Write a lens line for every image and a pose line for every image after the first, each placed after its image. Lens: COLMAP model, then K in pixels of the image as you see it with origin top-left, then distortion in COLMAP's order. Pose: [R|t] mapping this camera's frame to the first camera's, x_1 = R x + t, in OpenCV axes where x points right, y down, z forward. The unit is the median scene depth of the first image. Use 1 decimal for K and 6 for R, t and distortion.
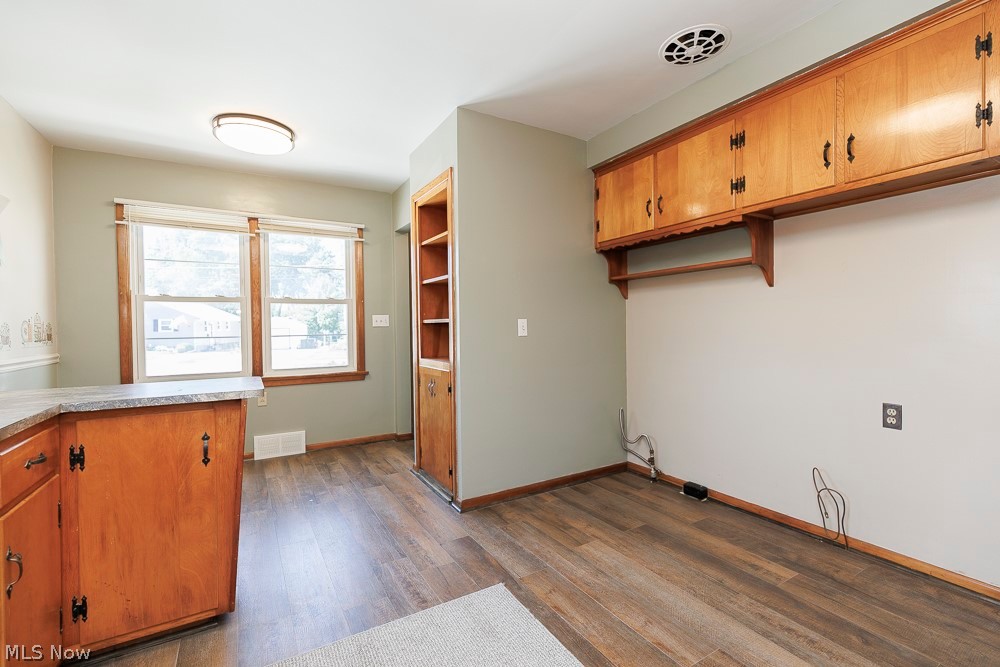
lens RADIAL K [[445.8, 0, 504.9], [0, 445.8, 332.4], [0, 0, 1]] dist [0.003278, -0.000593]
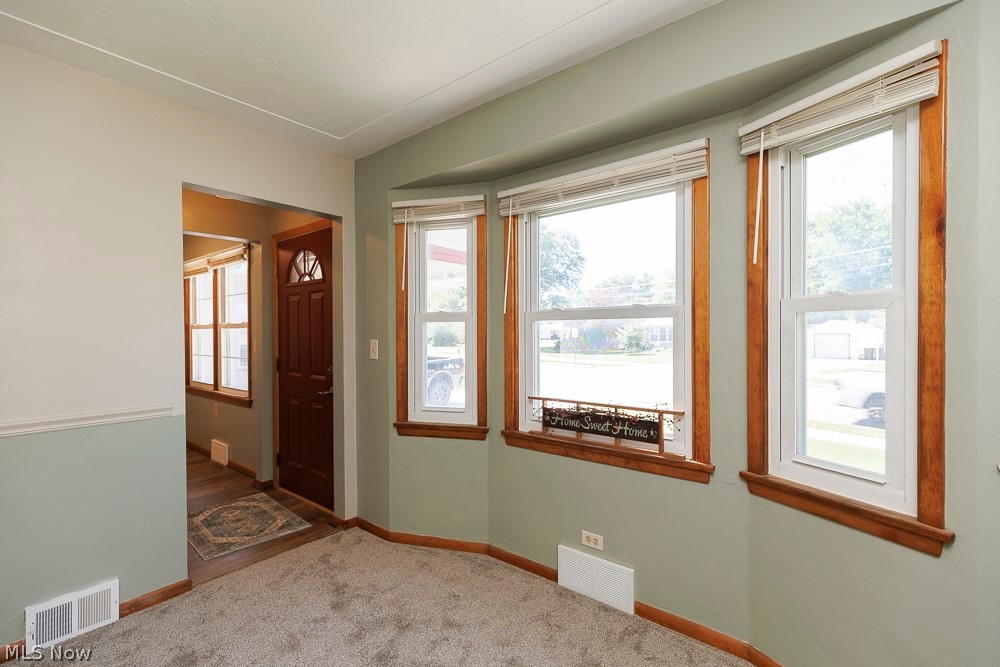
lens RADIAL K [[445.8, 0, 504.9], [0, 445.8, 332.4], [0, 0, 1]] dist [0.003278, -0.000593]
pose [[0.351120, 0.010154, -0.936275, 1.065900], [-0.013588, 0.999891, 0.005749, -0.093442], [0.936232, 0.010704, 0.351220, 1.660057]]
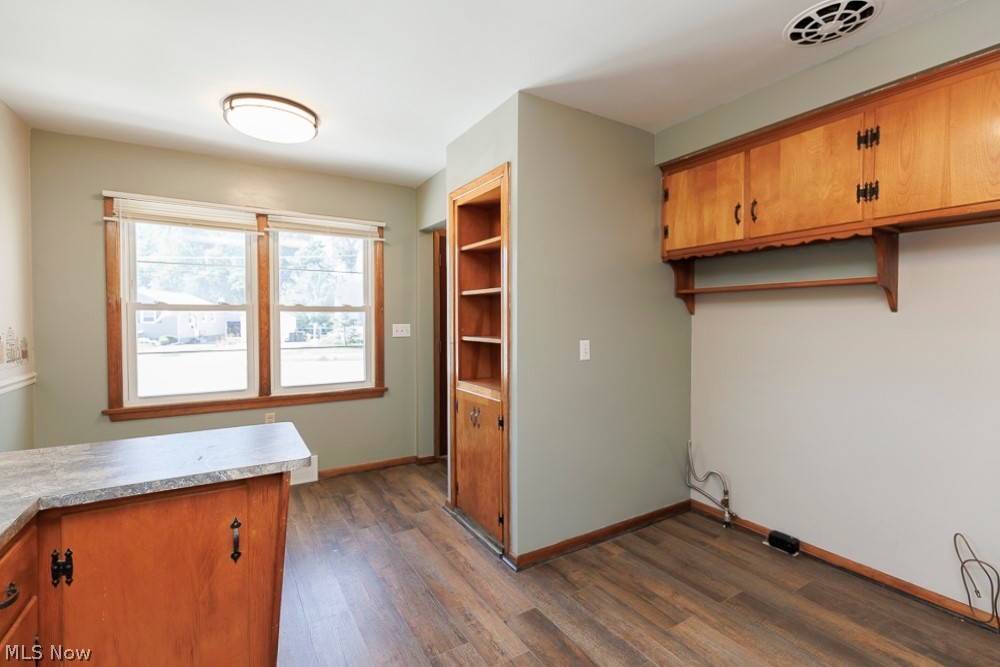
lens RADIAL K [[454.3, 0, 504.8], [0, 454.3, 327.9], [0, 0, 1]] dist [0.001468, -0.000671]
pose [[0.999770, 0.012059, 0.017710, -0.127004], [-0.012142, 0.999916, 0.004598, -0.054763], [-0.017653, -0.004812, 0.999833, 0.124921]]
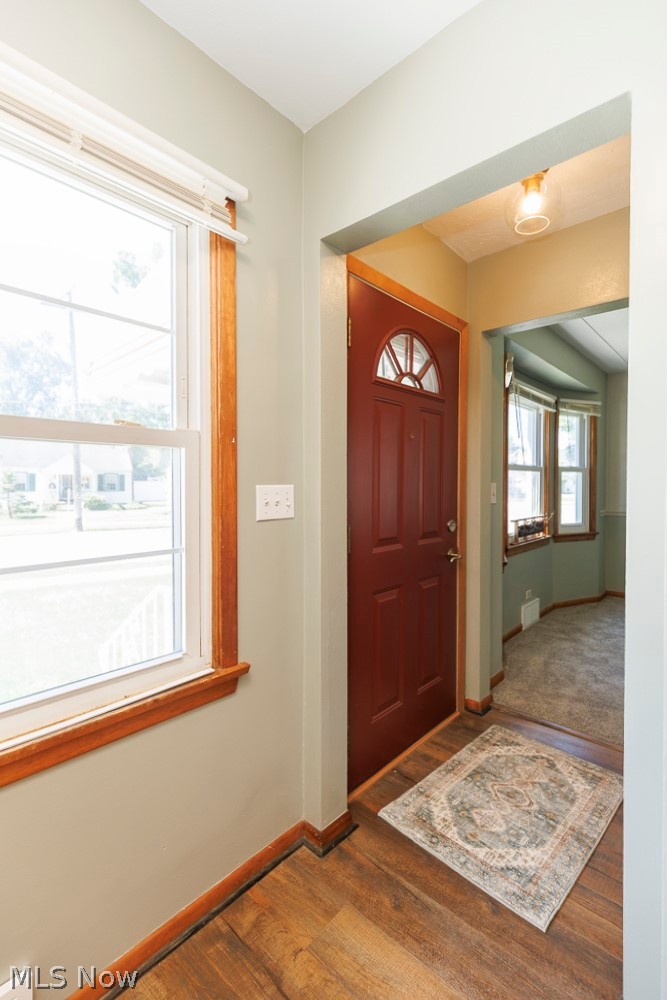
lens RADIAL K [[454.3, 0, 330.0], [0, 454.3, 492.2], [0, 0, 1]] dist [0.001468, -0.000671]
pose [[0.954849, 0.006932, 0.297009, -0.493027], [-0.007547, 0.999971, 0.000924, -0.049189], [-0.296994, -0.003124, 0.954874, 0.961664]]
